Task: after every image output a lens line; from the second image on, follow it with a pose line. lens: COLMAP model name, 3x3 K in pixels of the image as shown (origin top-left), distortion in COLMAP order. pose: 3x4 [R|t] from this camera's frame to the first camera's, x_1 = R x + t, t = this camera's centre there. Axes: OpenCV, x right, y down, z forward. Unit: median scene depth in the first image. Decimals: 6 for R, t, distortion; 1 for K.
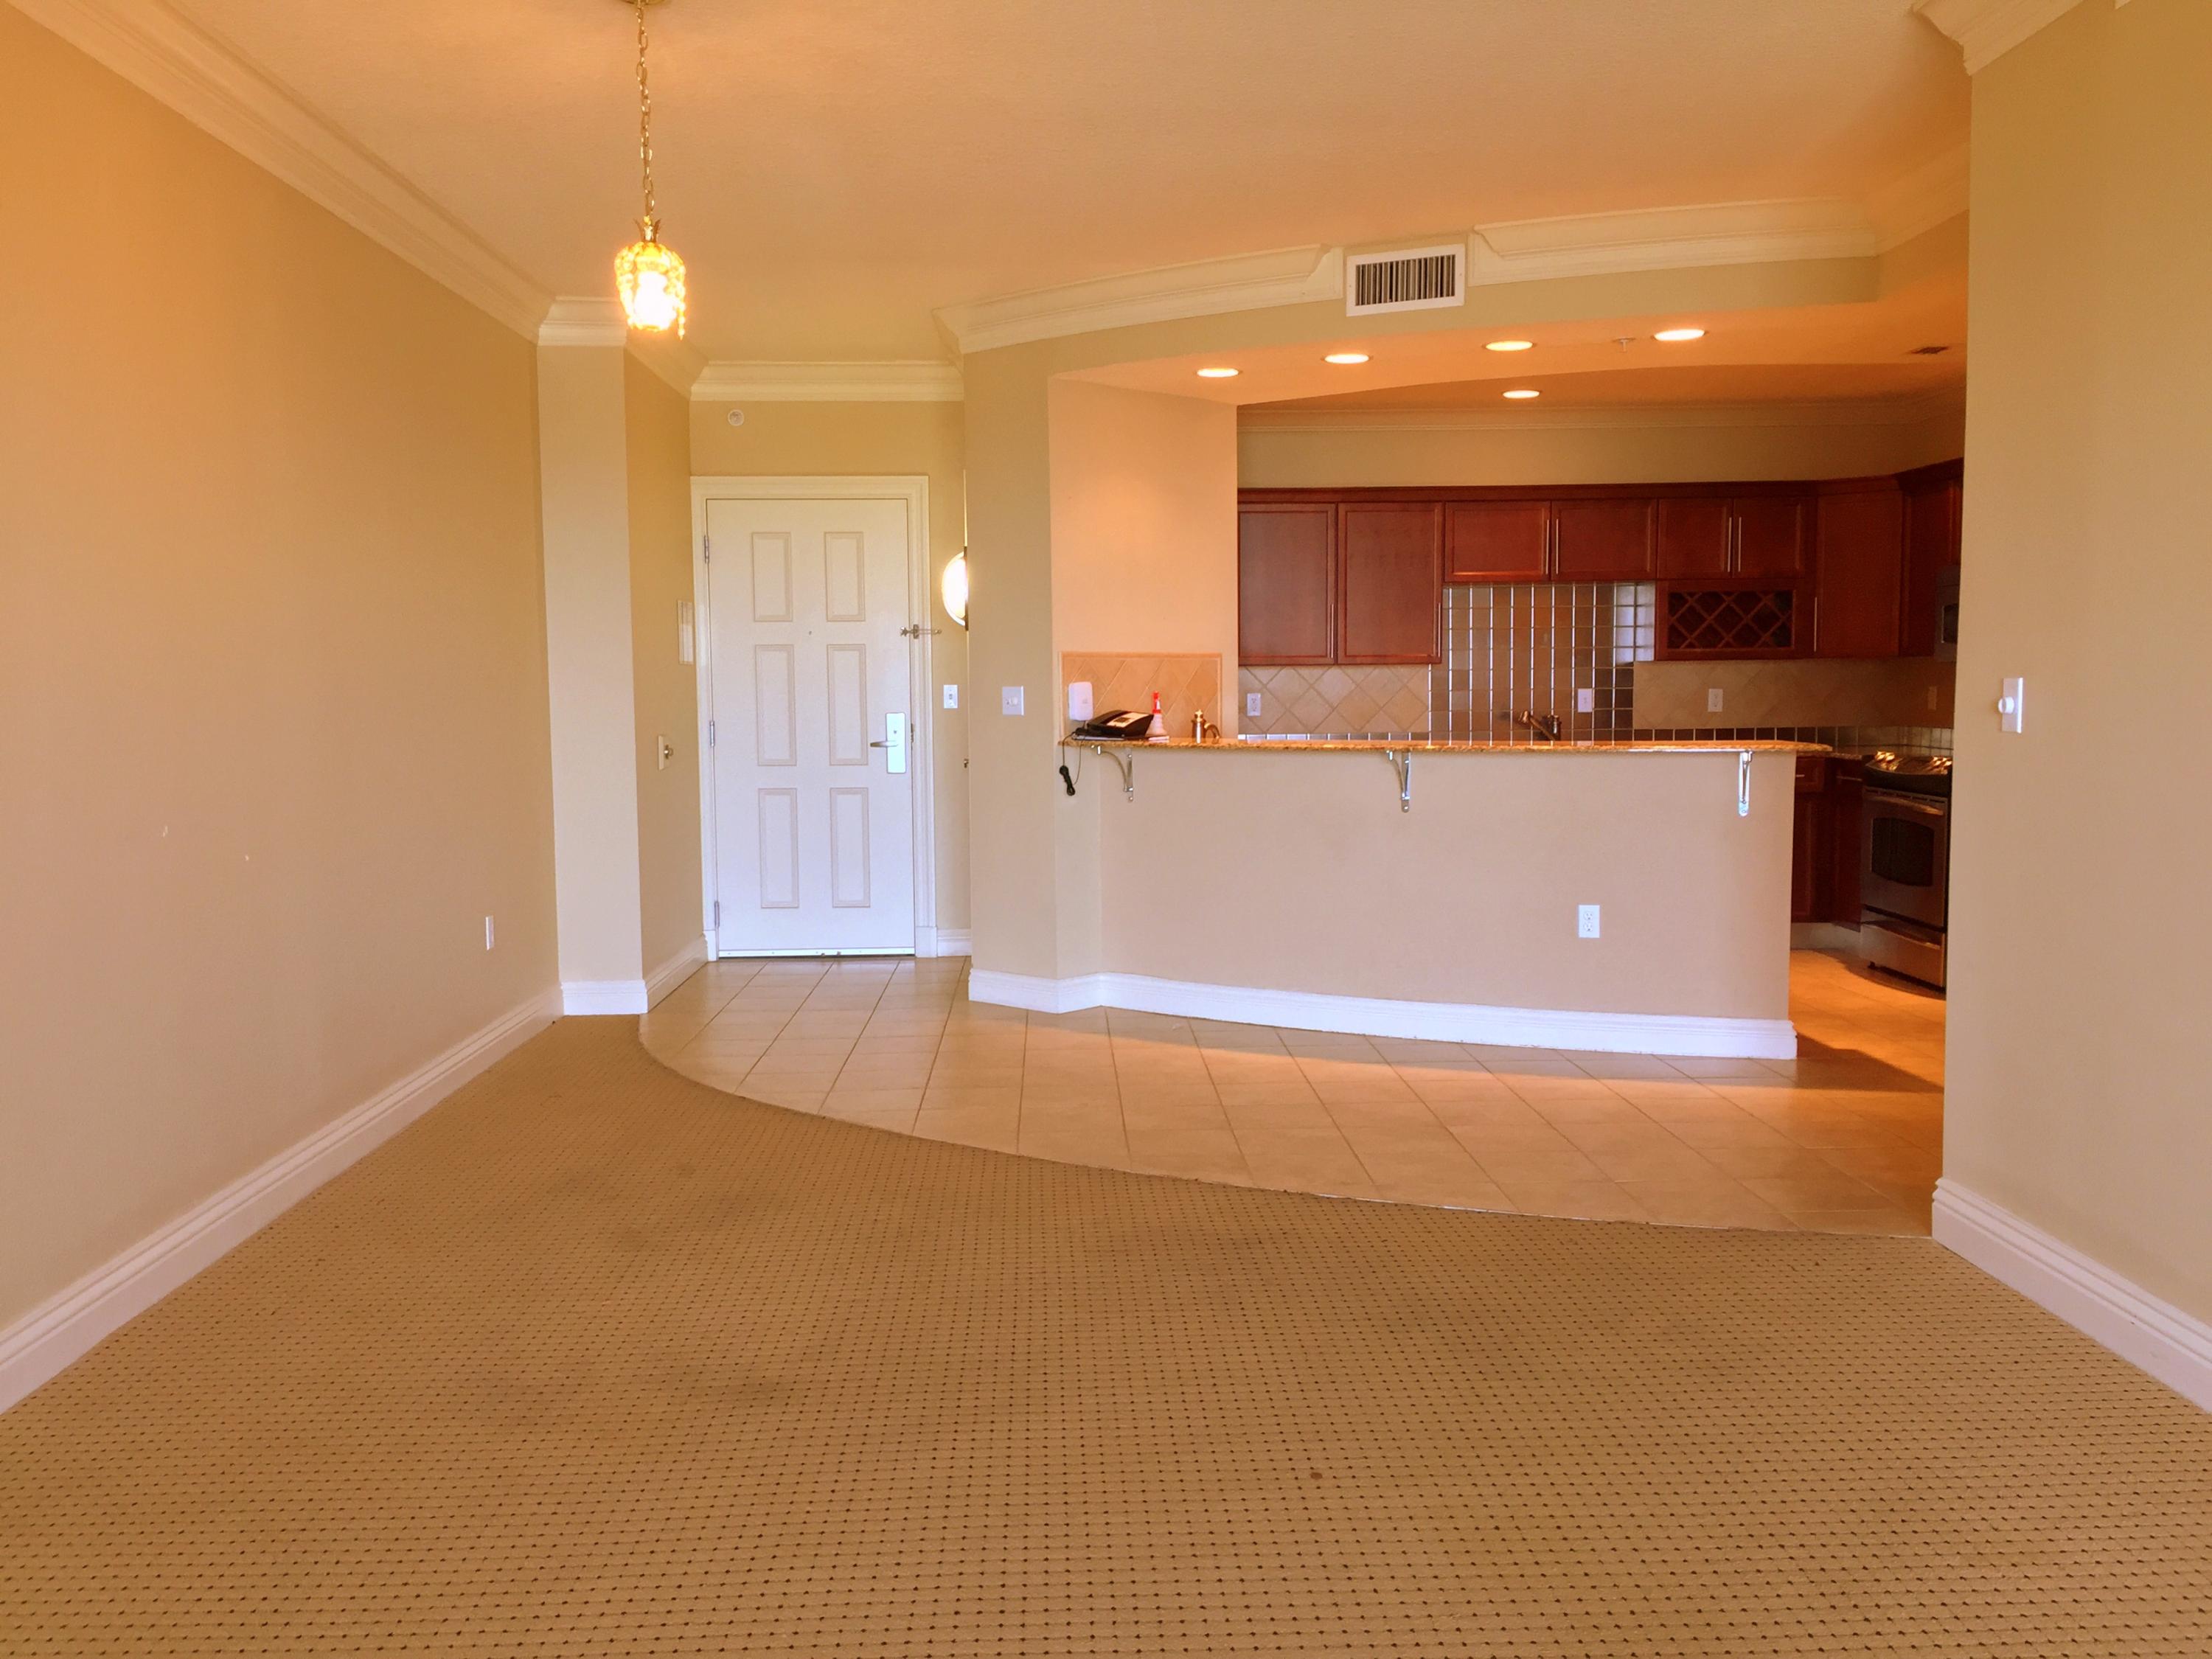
lens RADIAL K [[1903.2, 0, 1101.9], [0, 1903.2, 822.5], [0, 0, 1]] dist [0.084784, -0.113908]
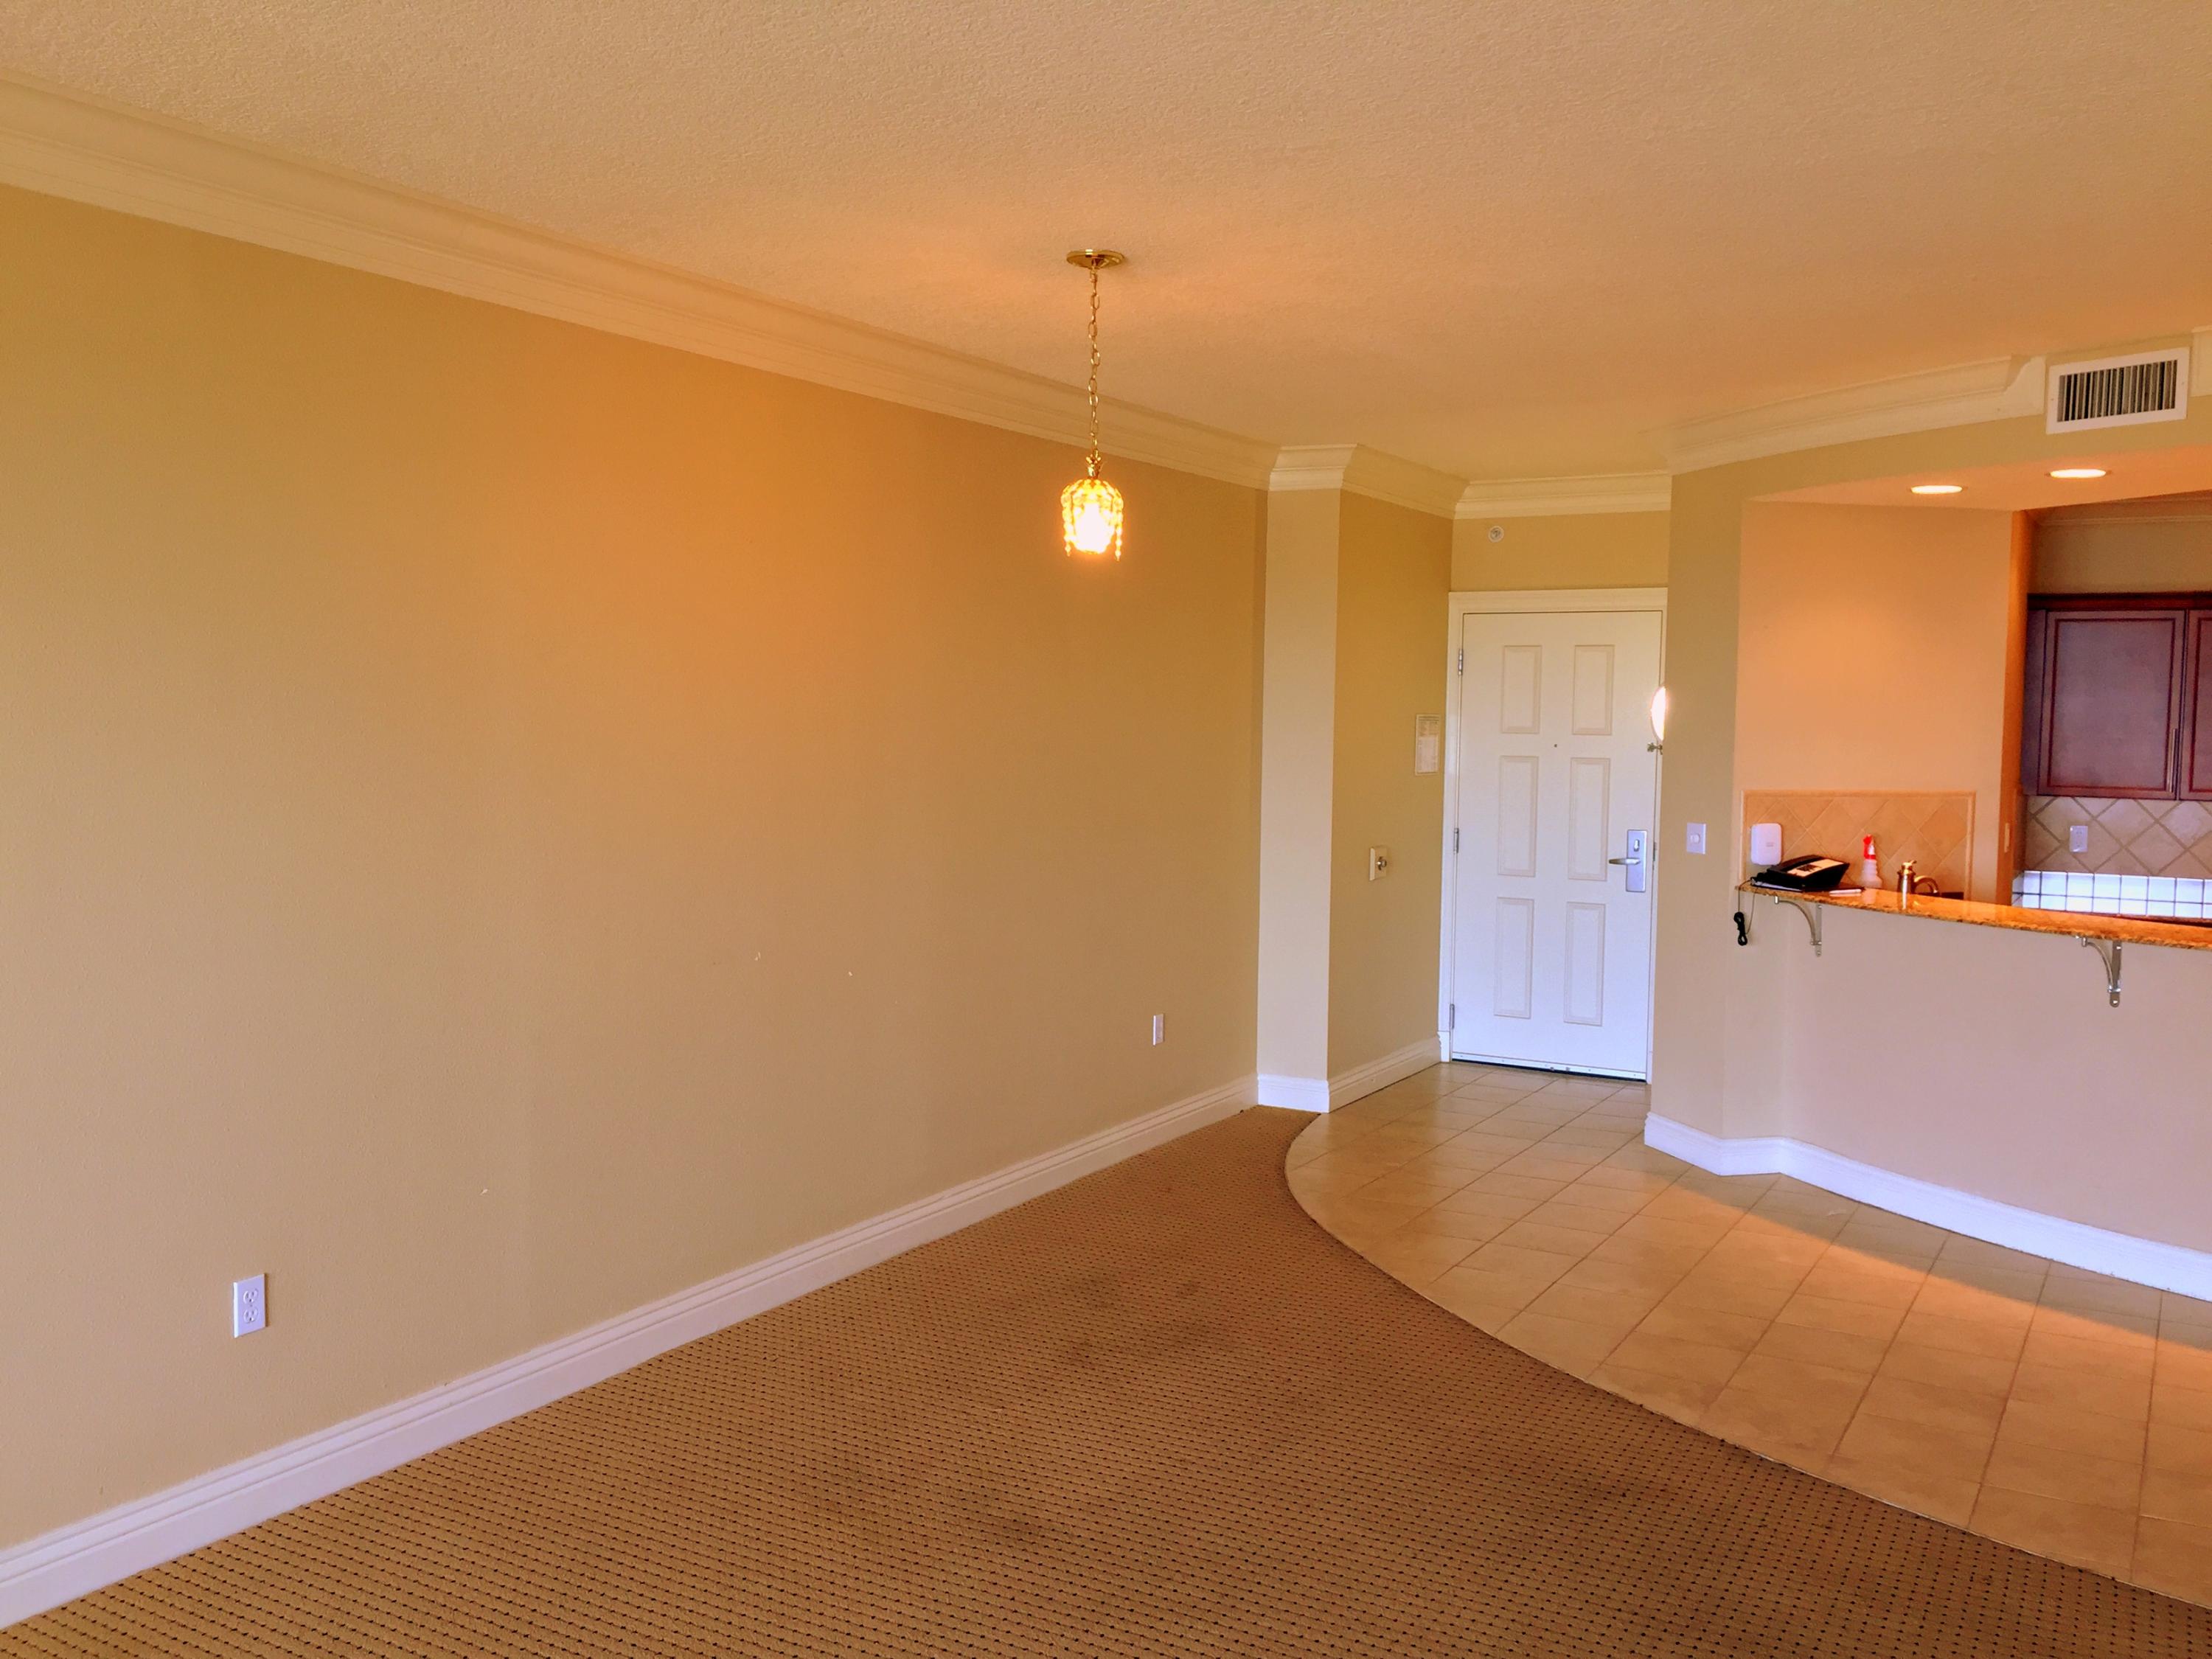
lens RADIAL K [[1903.2, 0, 1101.9], [0, 1903.2, 822.5], [0, 0, 1]] dist [0.084784, -0.113908]
pose [[0.850373, 0.053367, -0.523468, 0.202201], [-0.060404, 0.998167, 0.003635, -0.057557], [0.522702, 0.028529, 0.852038, 0.030289]]
